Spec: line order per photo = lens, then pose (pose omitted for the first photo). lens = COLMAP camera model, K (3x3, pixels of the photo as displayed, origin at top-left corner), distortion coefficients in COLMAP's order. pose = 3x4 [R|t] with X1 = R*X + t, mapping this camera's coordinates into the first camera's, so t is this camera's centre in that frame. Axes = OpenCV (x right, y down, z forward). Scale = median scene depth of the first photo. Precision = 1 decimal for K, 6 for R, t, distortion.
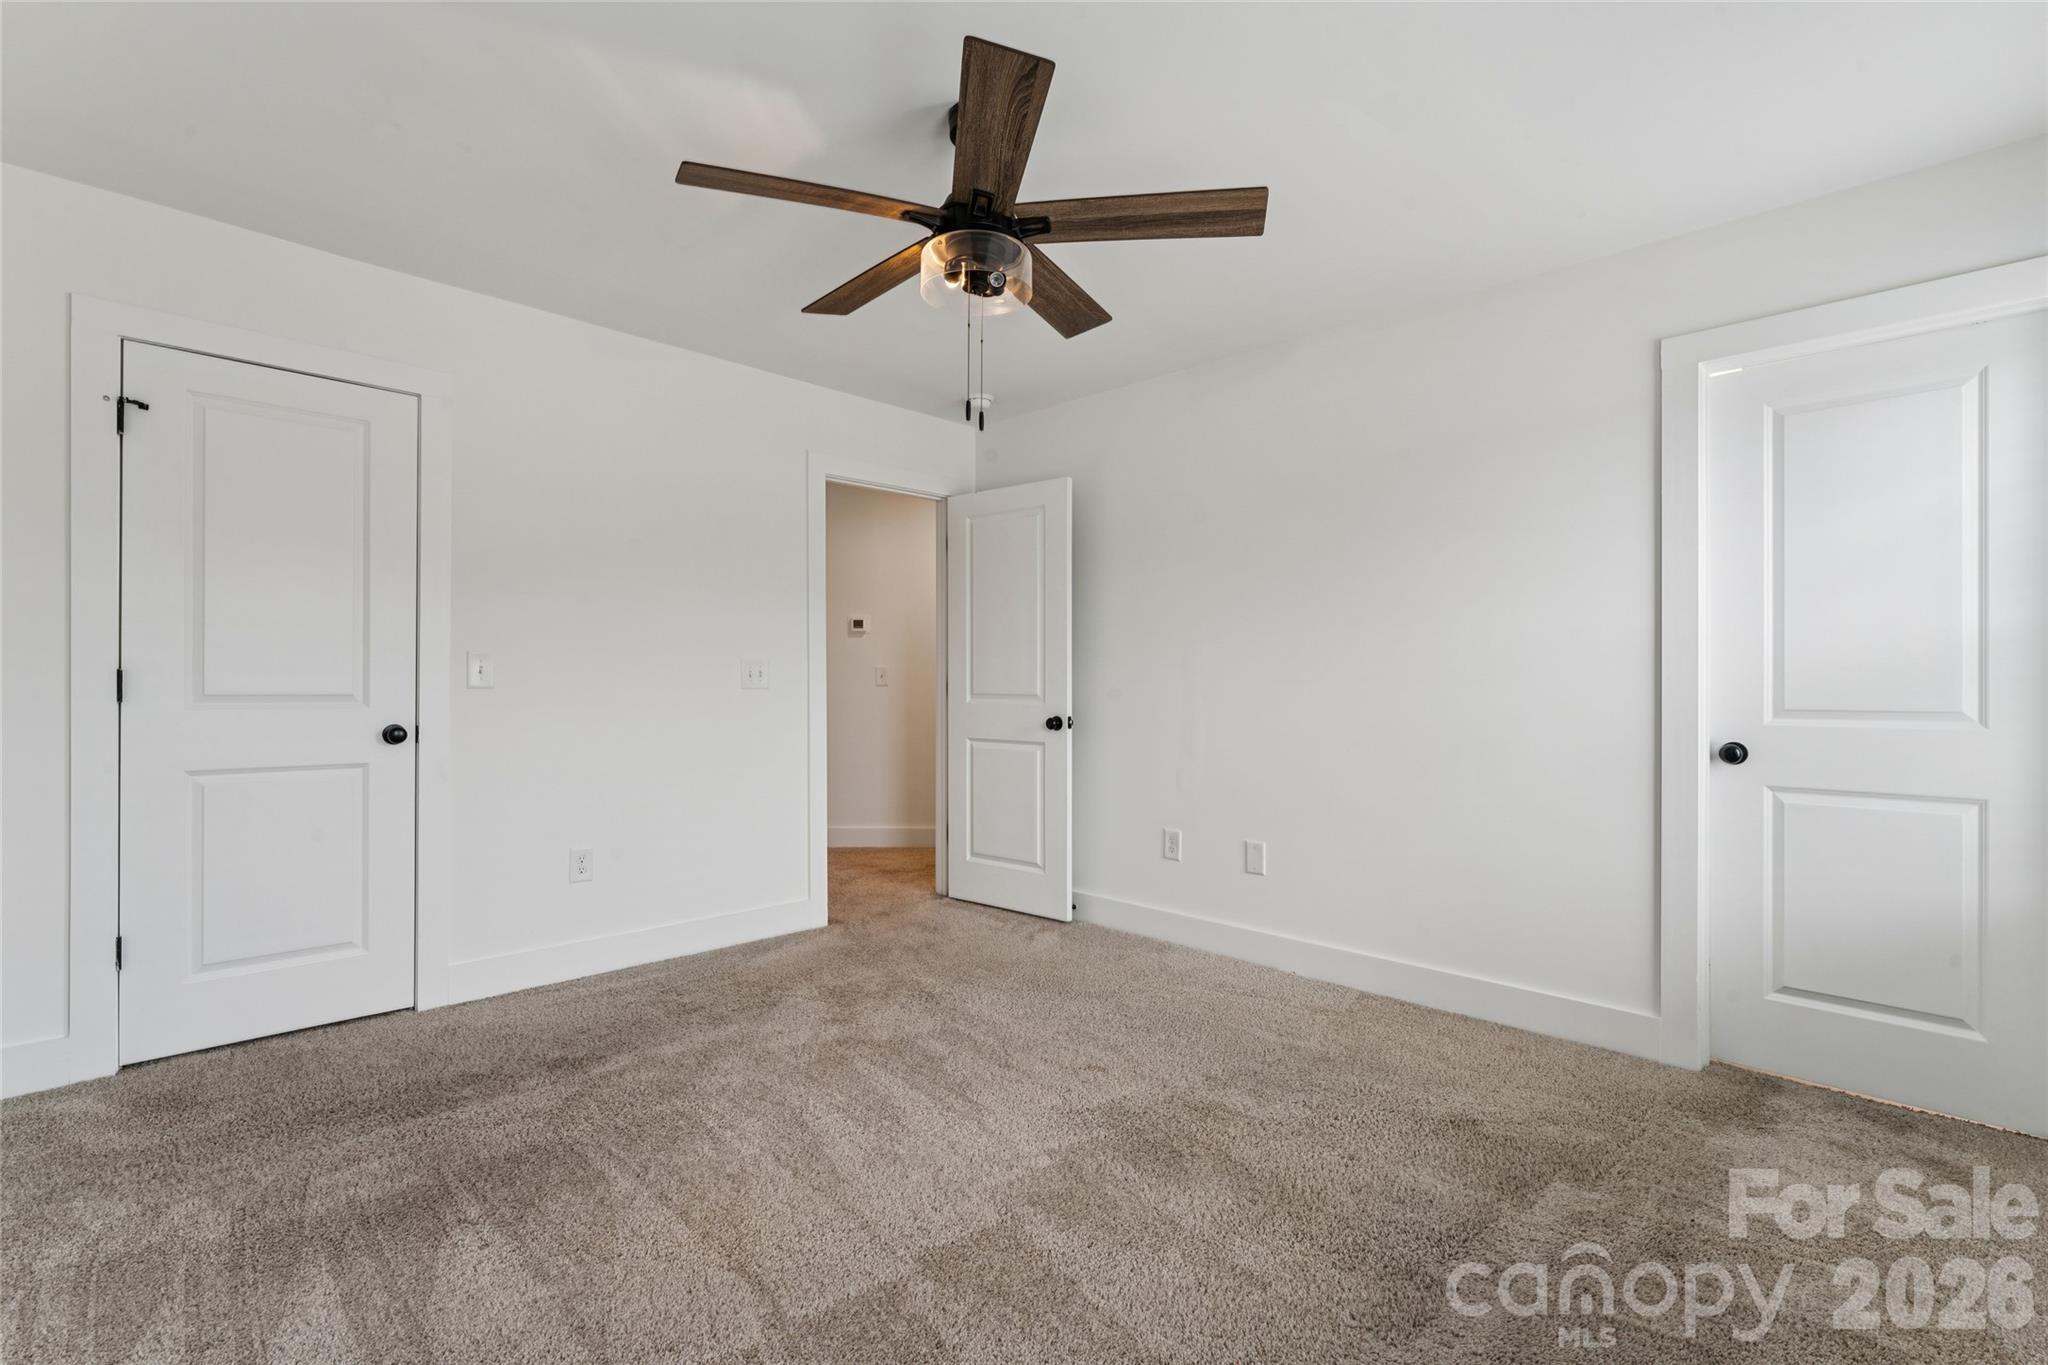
lens RADIAL K [[948.1, 0, 1019.3], [0, 948.1, 695.0], [0, 0, 1]] dist [-0.003539, 0.000354]
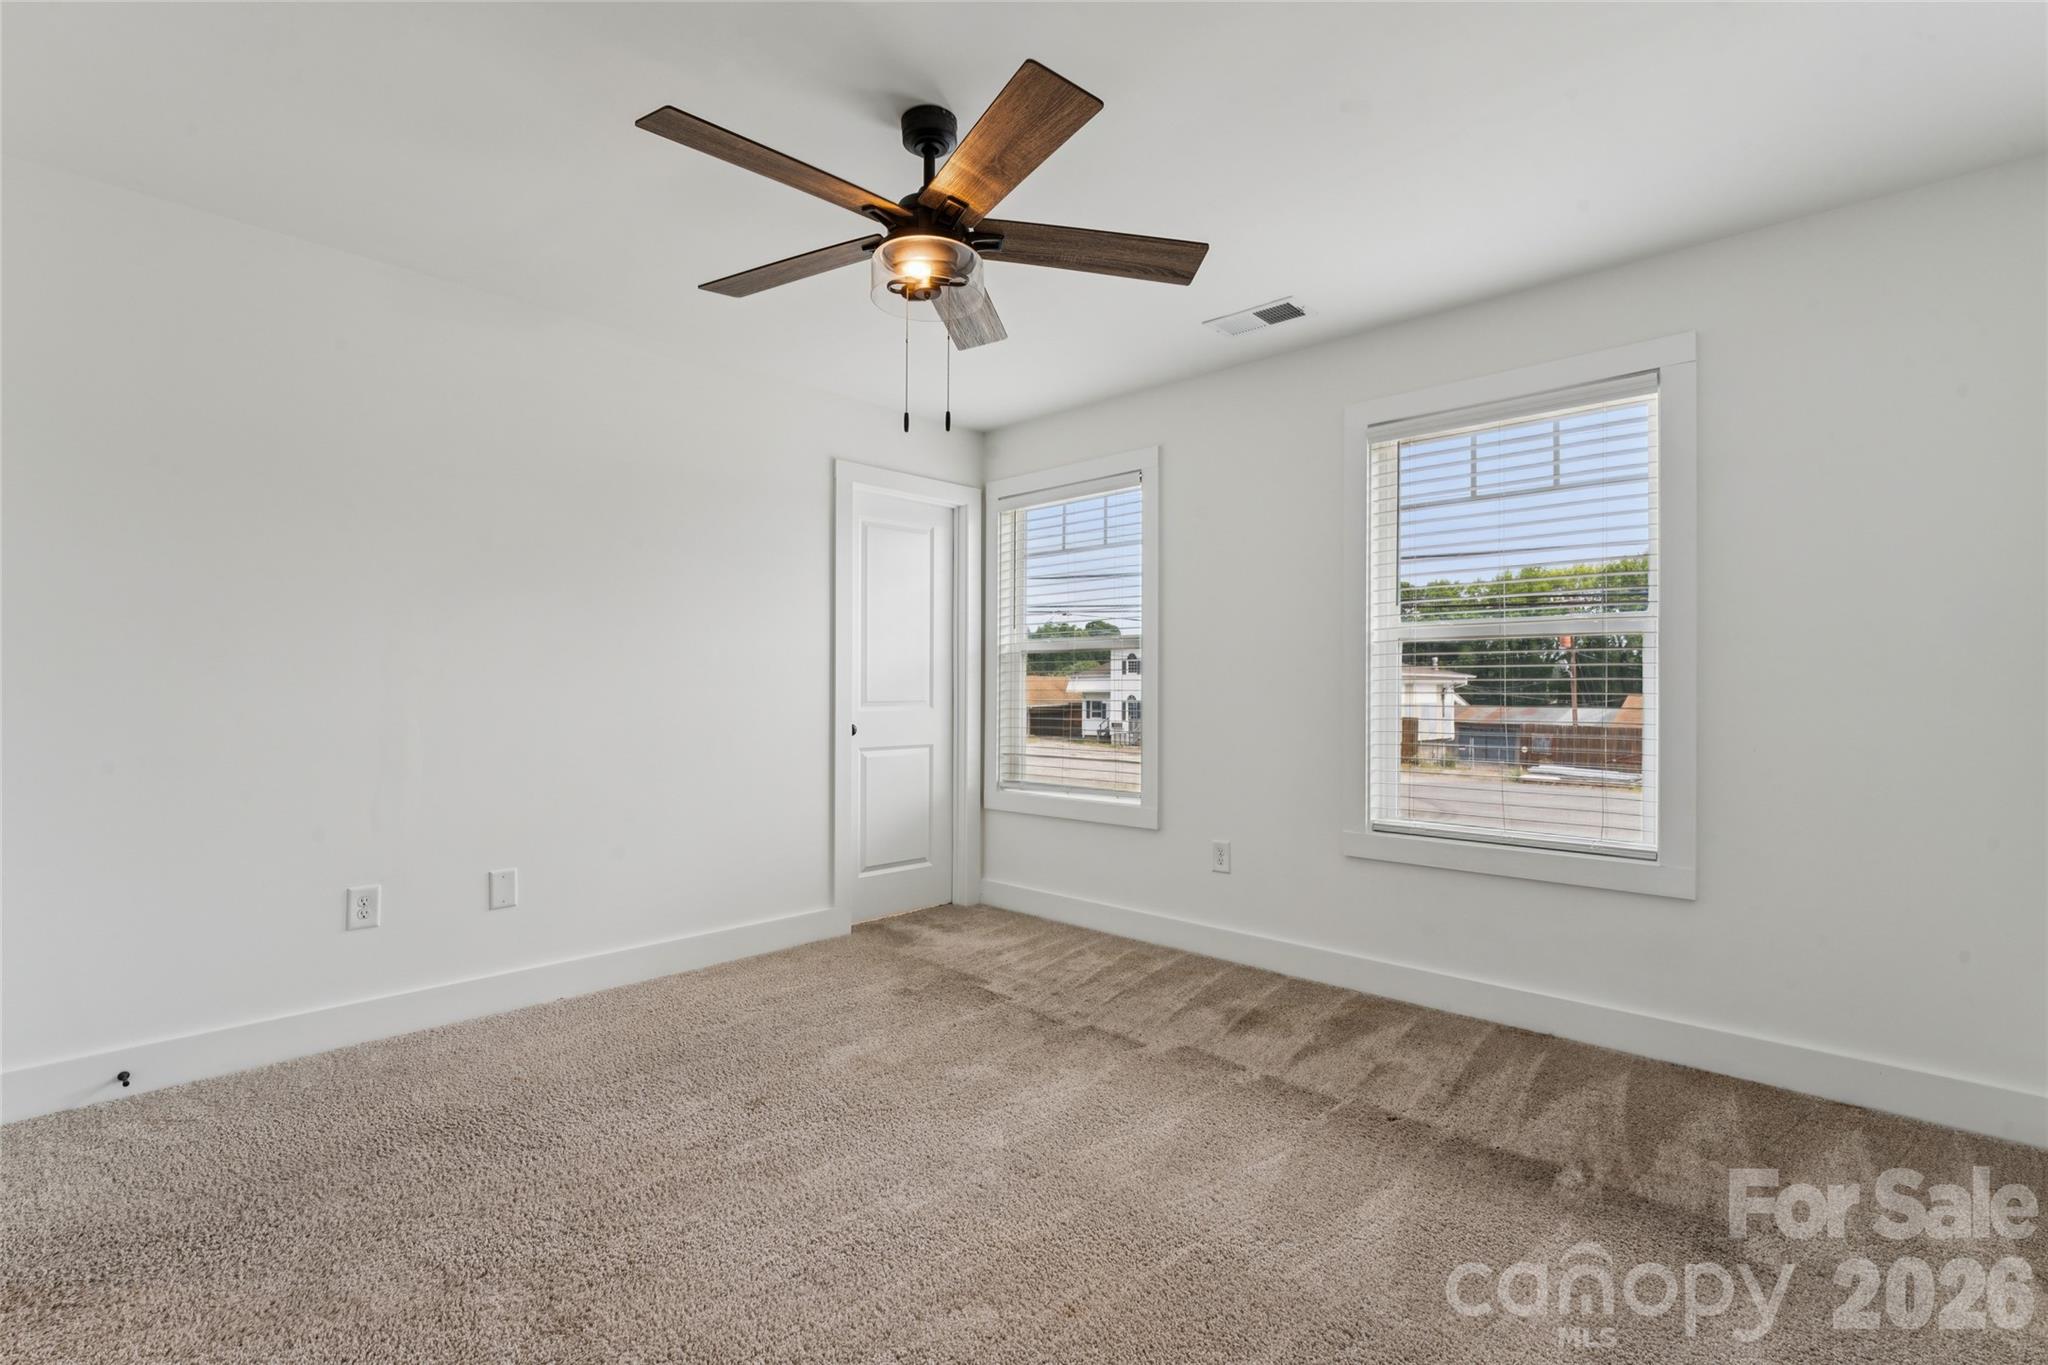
lens RADIAL K [[948.1, 0, 1009.3], [0, 948.1, 677.9], [0, 0, 1]] dist [-0.003539, 0.000354]
pose [[-0.027132, 0.007655, 0.999603, -0.838402], [0.011863, 0.999903, -0.007335, -0.010384], [-0.999561, 0.011659, -0.027220, 0.757220]]
